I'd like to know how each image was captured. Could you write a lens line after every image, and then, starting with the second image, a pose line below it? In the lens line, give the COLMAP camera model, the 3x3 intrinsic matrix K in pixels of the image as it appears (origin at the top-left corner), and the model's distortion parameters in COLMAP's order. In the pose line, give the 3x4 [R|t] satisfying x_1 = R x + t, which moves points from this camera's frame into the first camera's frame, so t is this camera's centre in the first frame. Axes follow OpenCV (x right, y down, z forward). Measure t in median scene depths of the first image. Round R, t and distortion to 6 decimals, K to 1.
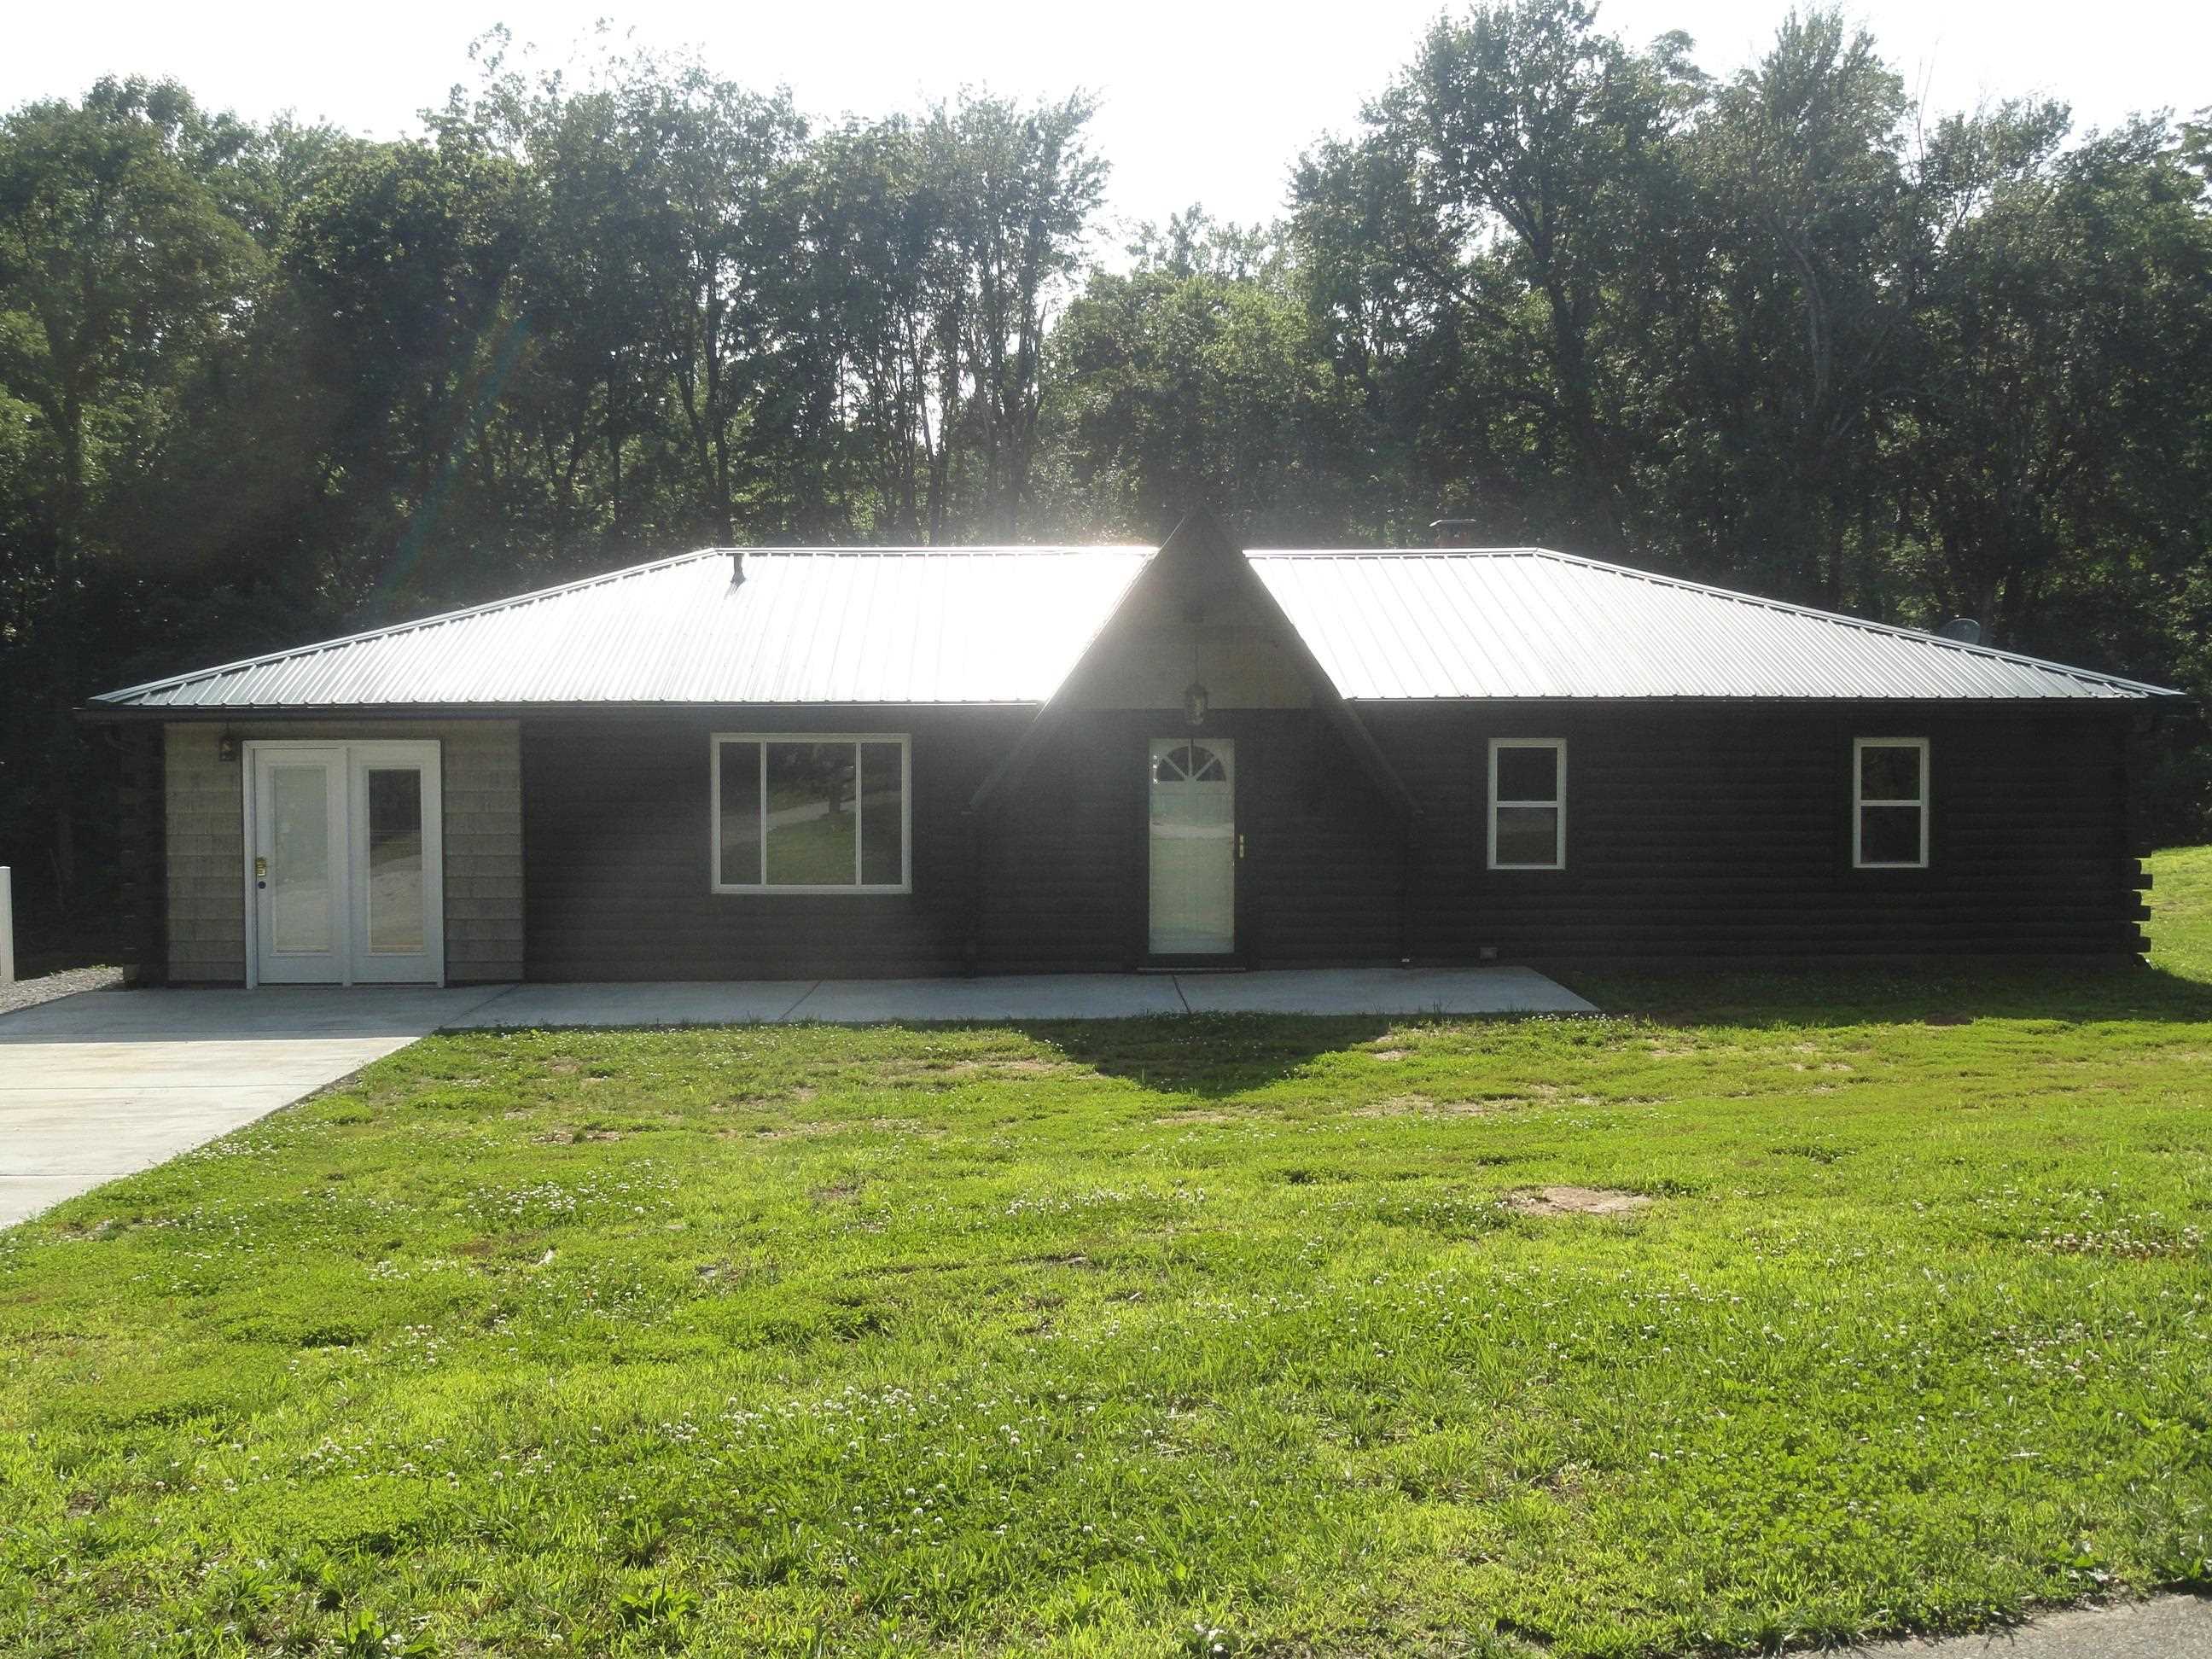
lens RADIAL K [[2435.9, 0, 1105.7], [0, 2435.9, 827.9], [0, 0, 1]] dist [-0.013947, 0.000000]
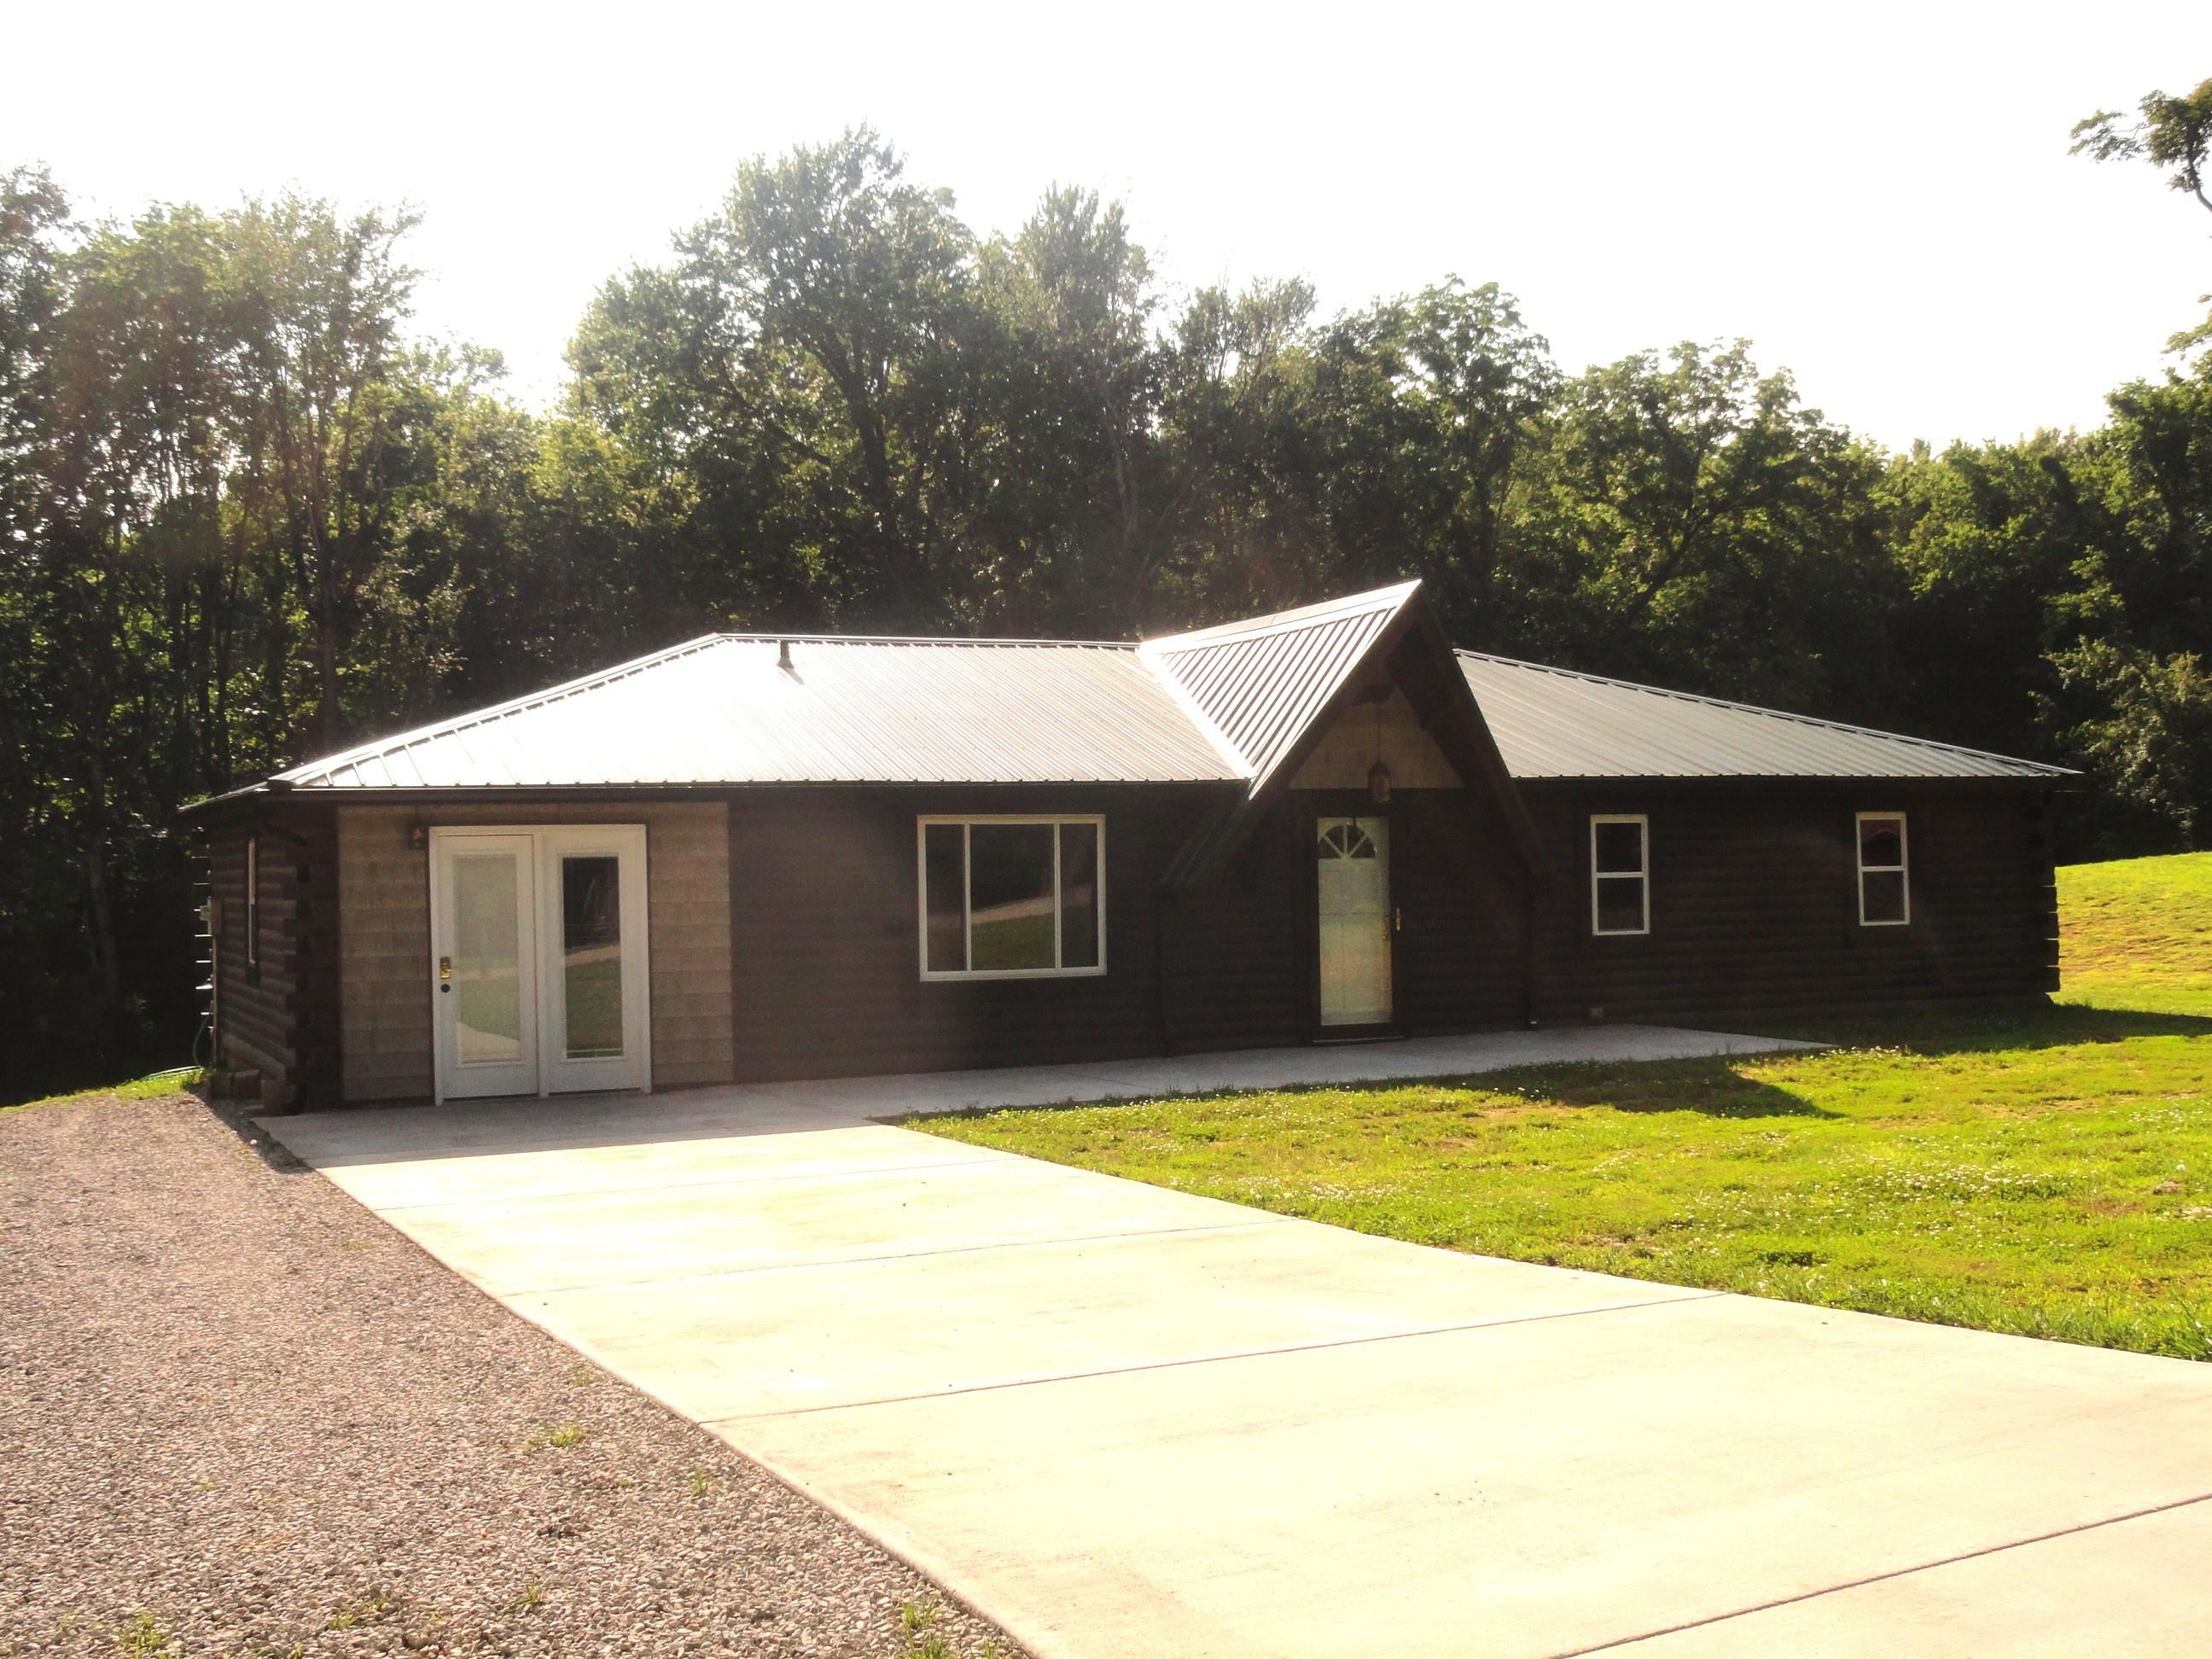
lens RADIAL K [[2463.2, 0, 1106.8], [0, 2463.2, 830.4], [0, 0, 1]] dist [-0.025122, 0.000000]
pose [[0.922732, -0.010239, 0.385306, -0.464735], [0.032783, 0.998110, -0.051985, 0.020192], [-0.384045, 0.060600, 0.921324, 0.070655]]
